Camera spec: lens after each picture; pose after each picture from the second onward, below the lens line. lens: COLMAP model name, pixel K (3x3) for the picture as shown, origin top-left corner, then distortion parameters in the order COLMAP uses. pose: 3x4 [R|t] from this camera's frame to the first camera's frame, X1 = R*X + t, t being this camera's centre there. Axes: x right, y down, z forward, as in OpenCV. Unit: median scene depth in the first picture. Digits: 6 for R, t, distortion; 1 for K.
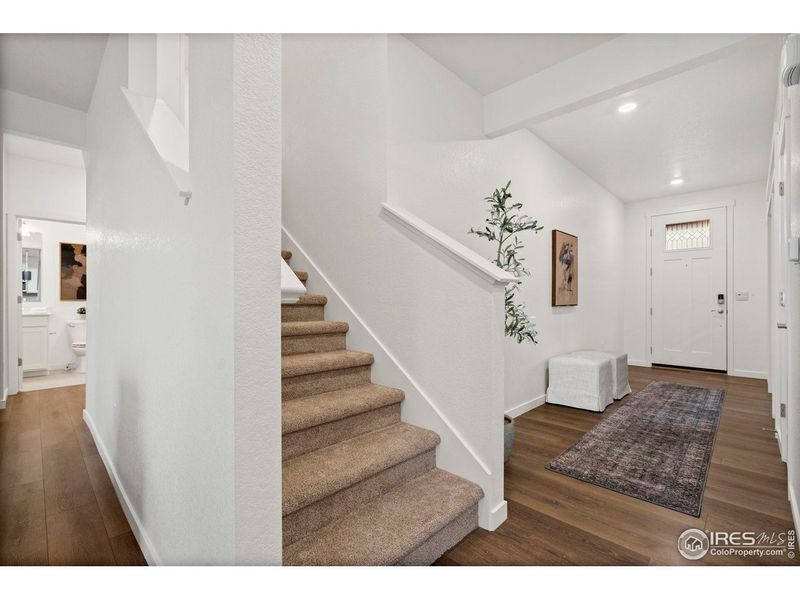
lens RADIAL K [[362.6, 0, 400.5], [0, 362.6, 302.9], [0, 0, 1]] dist [-0.000052, 0.000149]
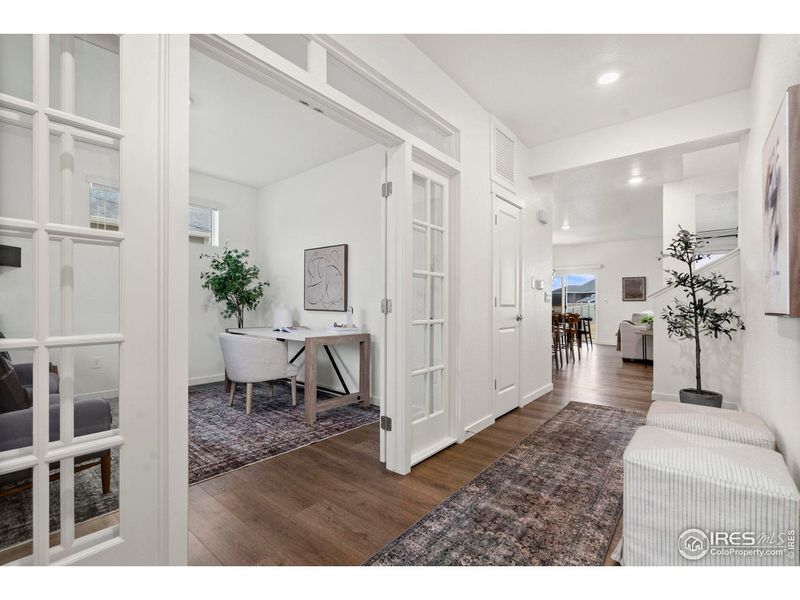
lens RADIAL K [[362.6, 0, 400.5], [0, 362.6, 302.9], [0, 0, 1]] dist [-0.000052, 0.000149]
pose [[-0.996848, -0.001454, -0.079323, 1.376438], [-0.001445, 0.999999, -0.000165, -0.008059], [0.079323, -0.000050, -0.996849, 2.110828]]
